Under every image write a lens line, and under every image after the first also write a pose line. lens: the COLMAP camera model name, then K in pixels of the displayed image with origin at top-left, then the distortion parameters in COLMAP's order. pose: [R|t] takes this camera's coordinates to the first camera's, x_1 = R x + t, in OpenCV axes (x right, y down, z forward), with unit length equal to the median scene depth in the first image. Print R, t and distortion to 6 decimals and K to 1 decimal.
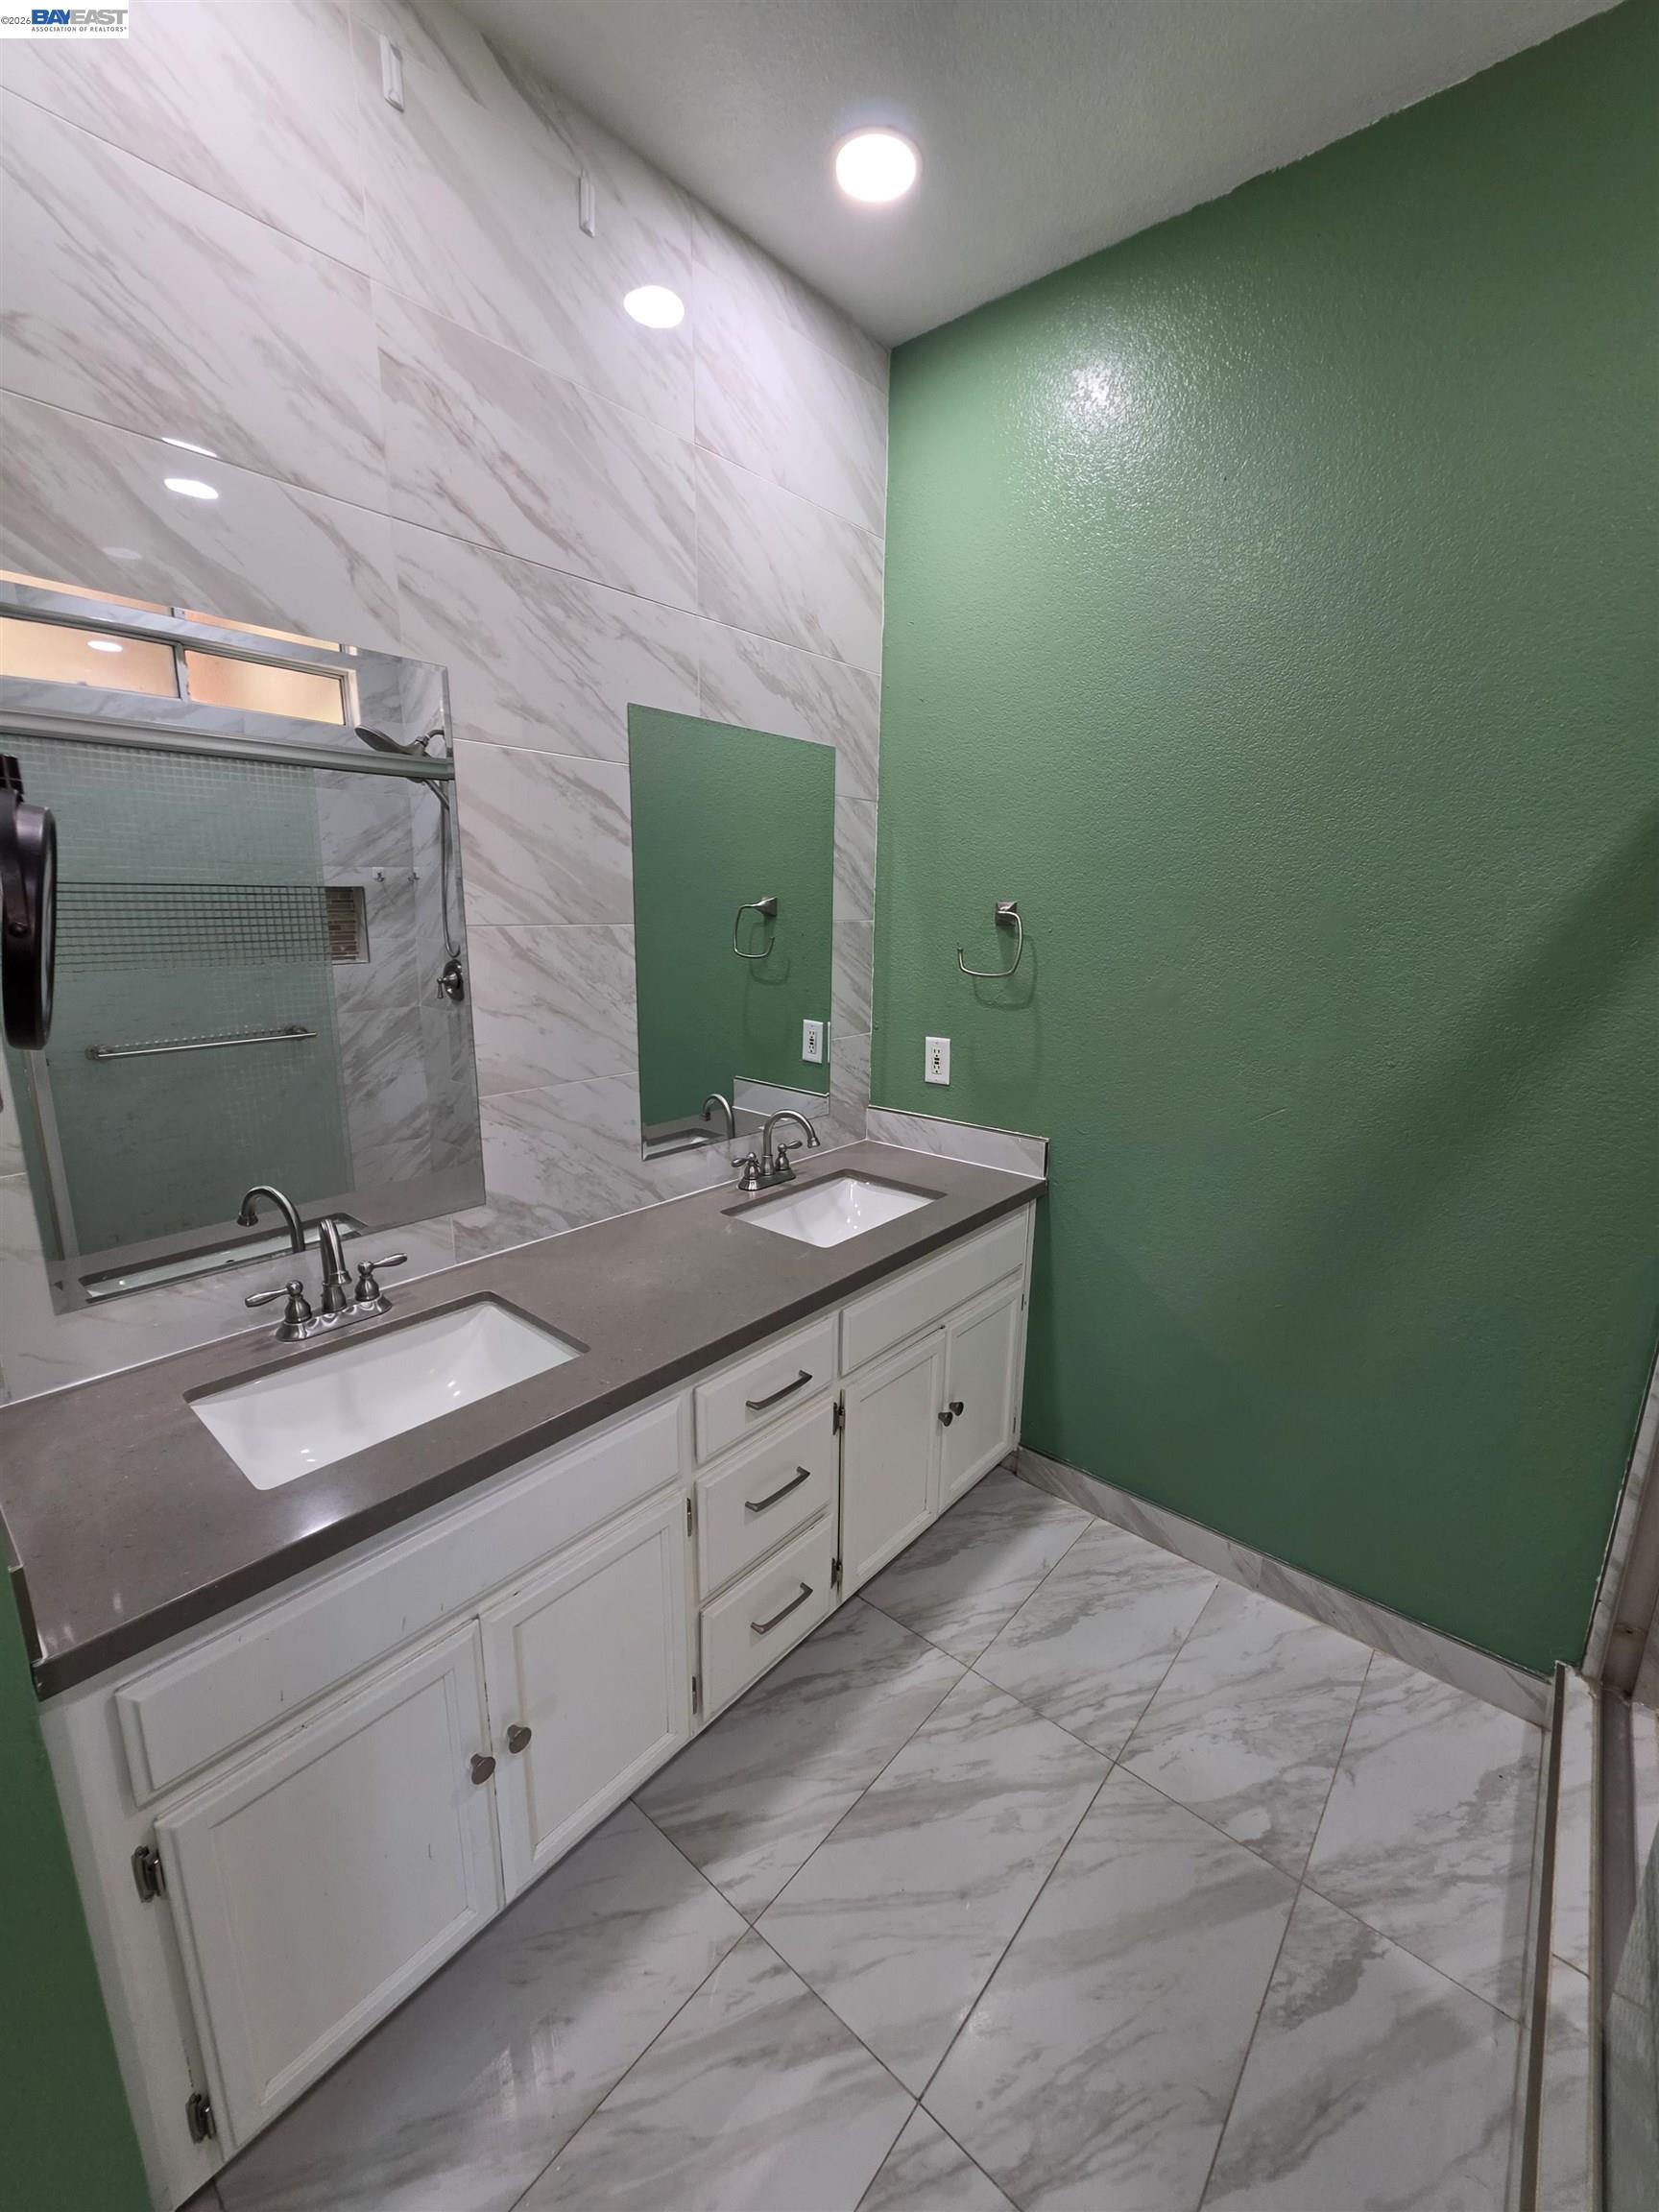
lens RADIAL K [[892.4, 0, 833.2], [0, 892.4, 1105.3], [0, 0, 1]] dist [-0.001566, -0.000242]
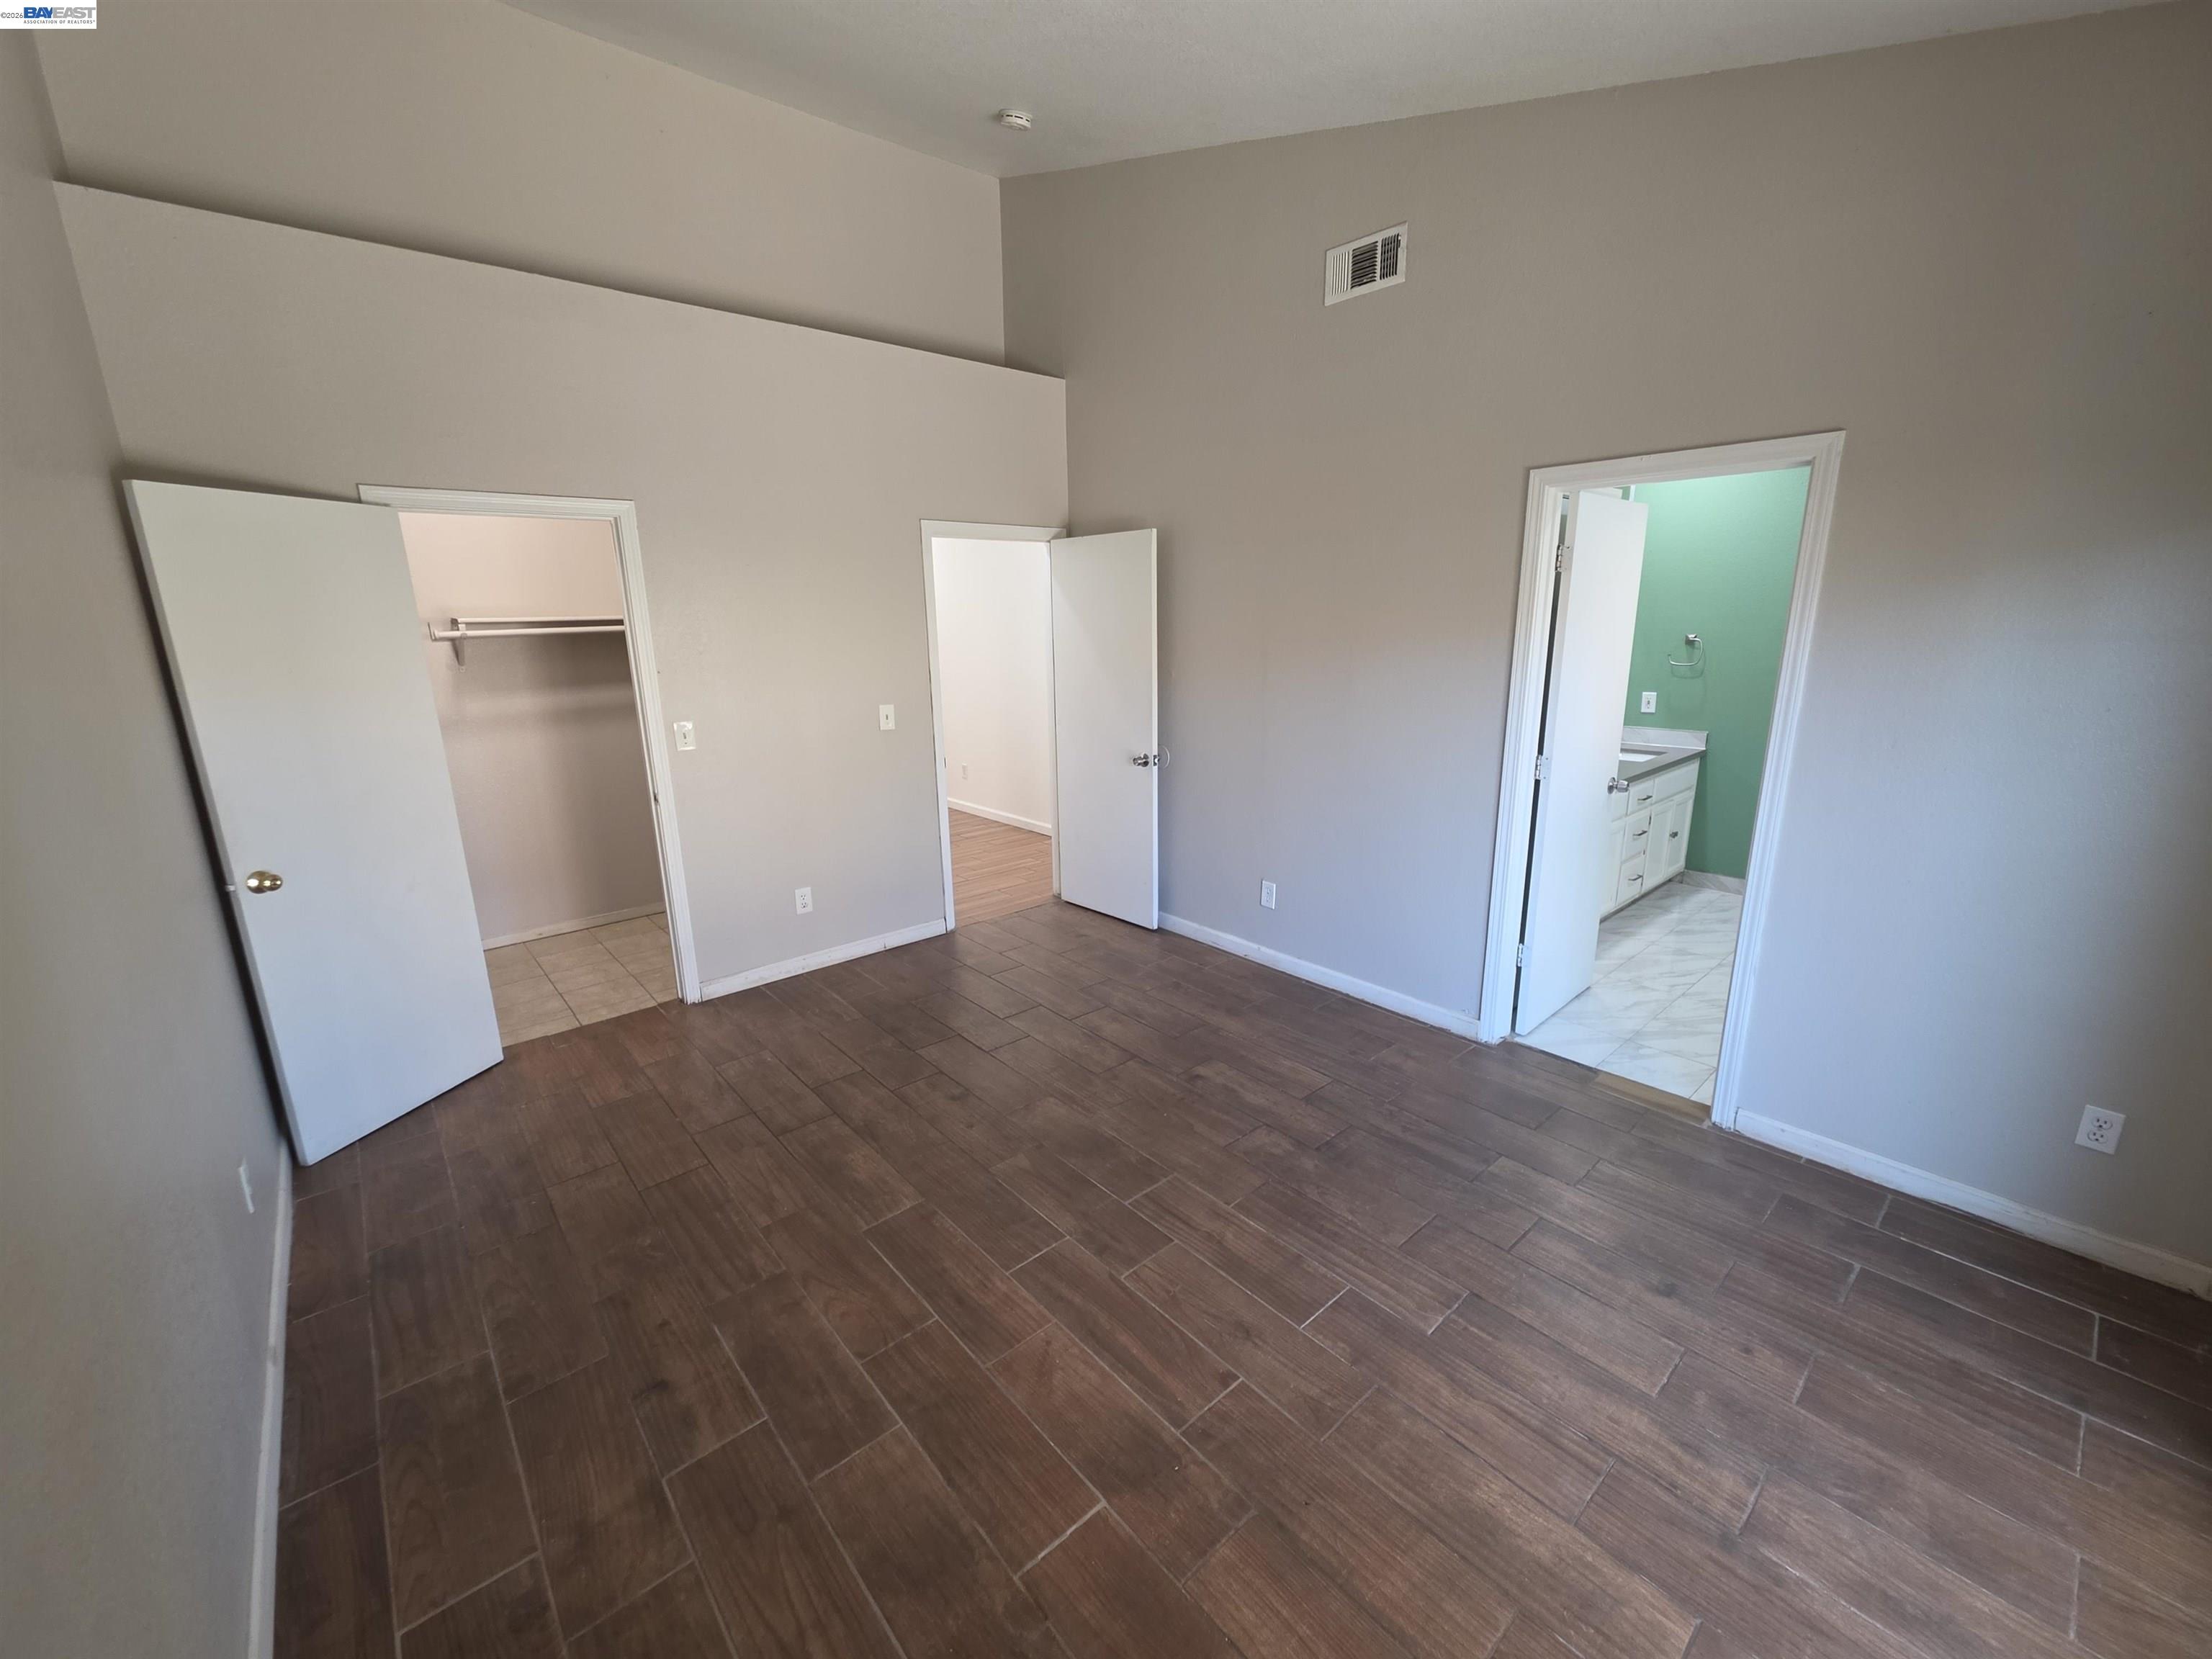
lens RADIAL K [[892.4, 0, 1102.4], [0, 892.4, 827.5], [0, 0, 1]] dist [-0.001566, -0.000242]
pose [[0.989214, 0.007788, -0.146268, -1.003036], [-0.006729, 0.999947, 0.007731, 0.283213], [0.146321, -0.006663, 0.989215, -1.598816]]
